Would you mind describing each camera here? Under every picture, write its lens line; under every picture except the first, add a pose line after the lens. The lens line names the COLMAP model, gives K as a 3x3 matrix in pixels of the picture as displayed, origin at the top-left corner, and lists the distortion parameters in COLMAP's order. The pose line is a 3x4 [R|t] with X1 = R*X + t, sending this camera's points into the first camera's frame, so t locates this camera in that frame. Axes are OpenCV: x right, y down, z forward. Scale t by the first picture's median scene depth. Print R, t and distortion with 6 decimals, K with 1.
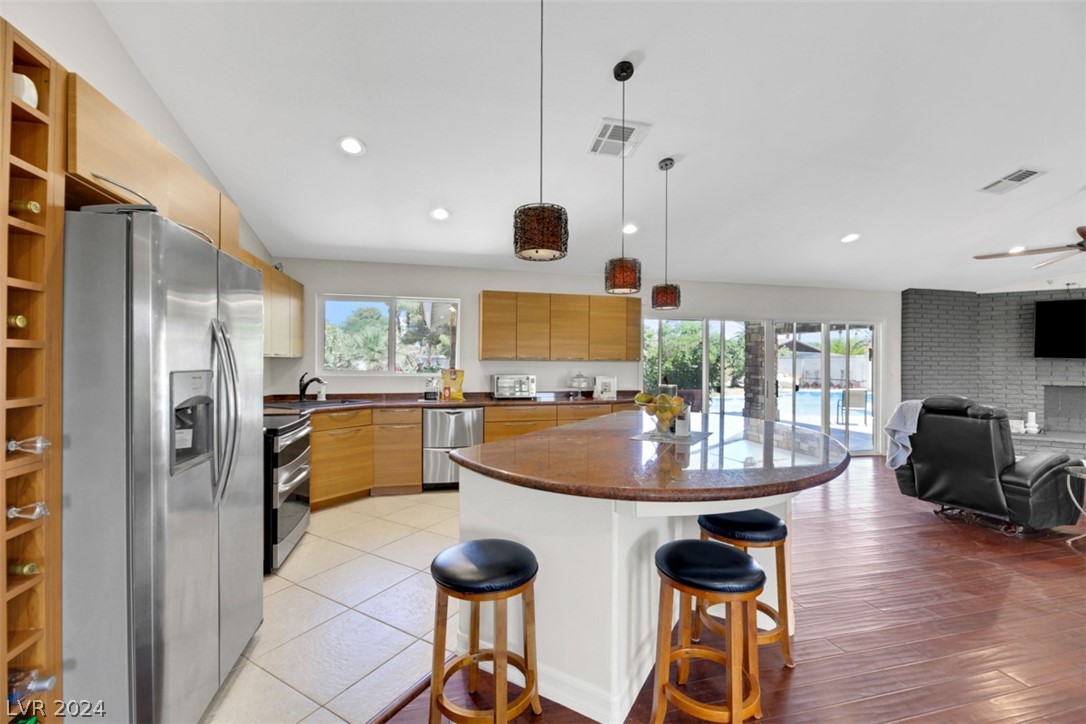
lens RADIAL K [[442.2, 0, 551.5], [0, 442.2, 368.5], [0, 0, 1]] dist [-0.000507, -0.000008]
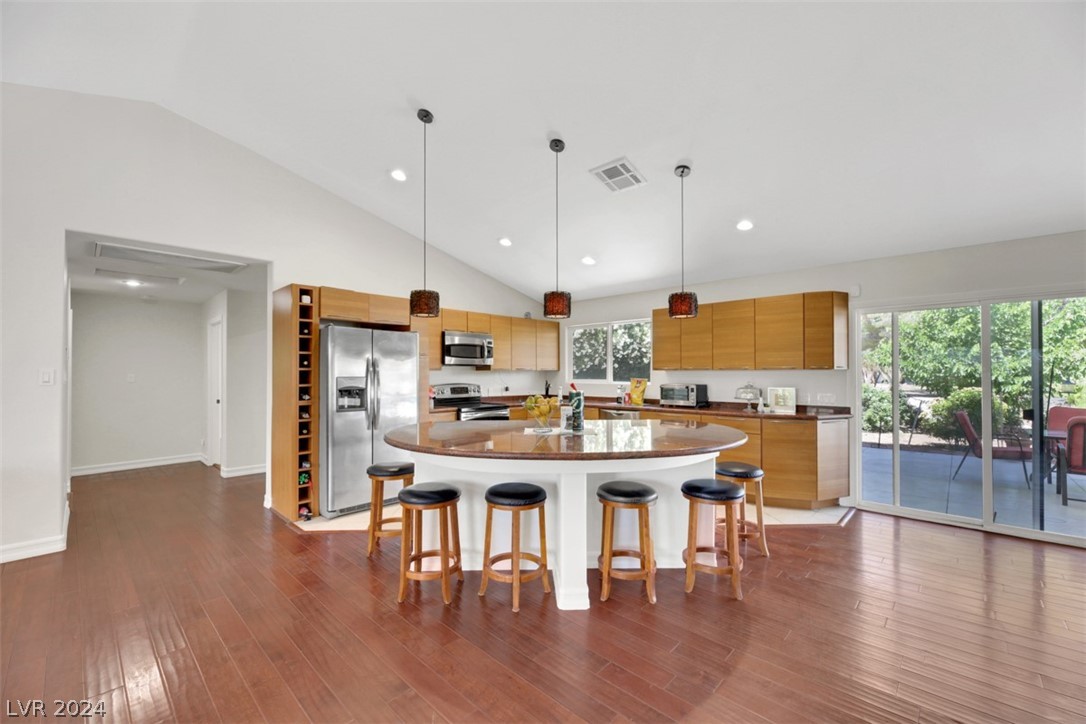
lens RADIAL K [[442.2, 0, 551.5], [0, 442.2, 368.5], [0, 0, 1]] dist [-0.000507, -0.000008]
pose [[0.536183, -0.015853, -0.843953, 0.672067], [-0.005495, 0.999737, -0.022271, 0.001943], [0.844084, 0.016579, 0.535954, 0.167828]]
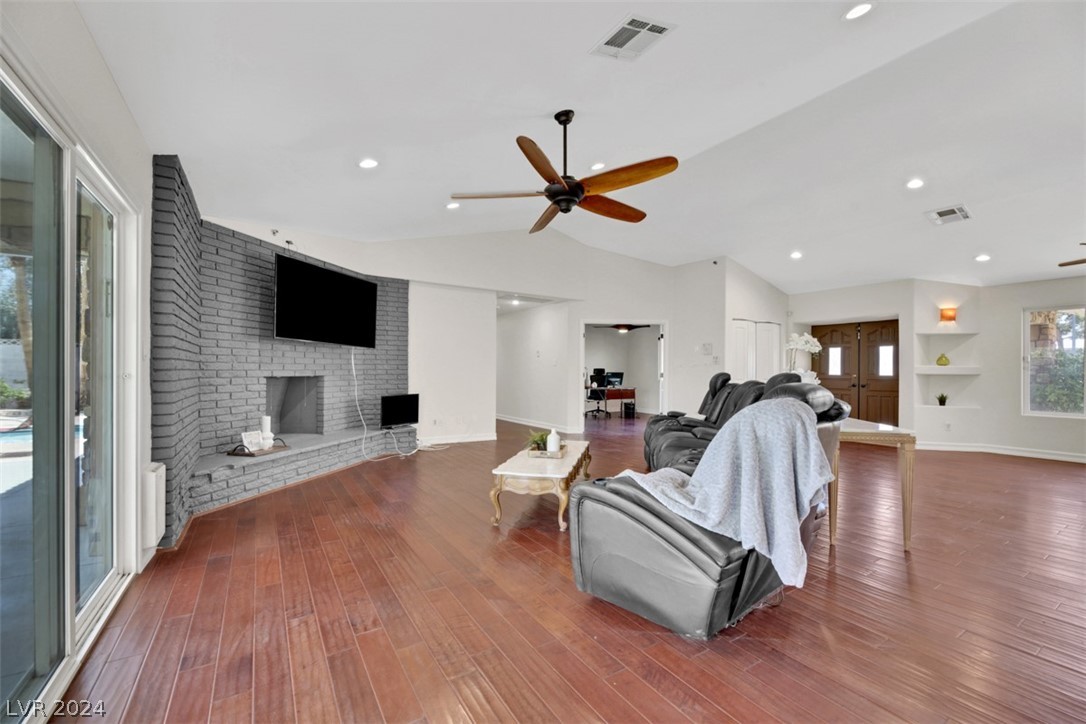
lens RADIAL K [[455.3, 0, 546.5], [0, 455.3, 372.5], [0, 0, 1]] dist [0.000291, 0.000148]
pose [[-0.312615, -0.010088, 0.949826, 0.367207], [0.002020, 0.999934, 0.011284, 0.031014], [-0.949878, 0.005446, -0.312574, 1.037596]]
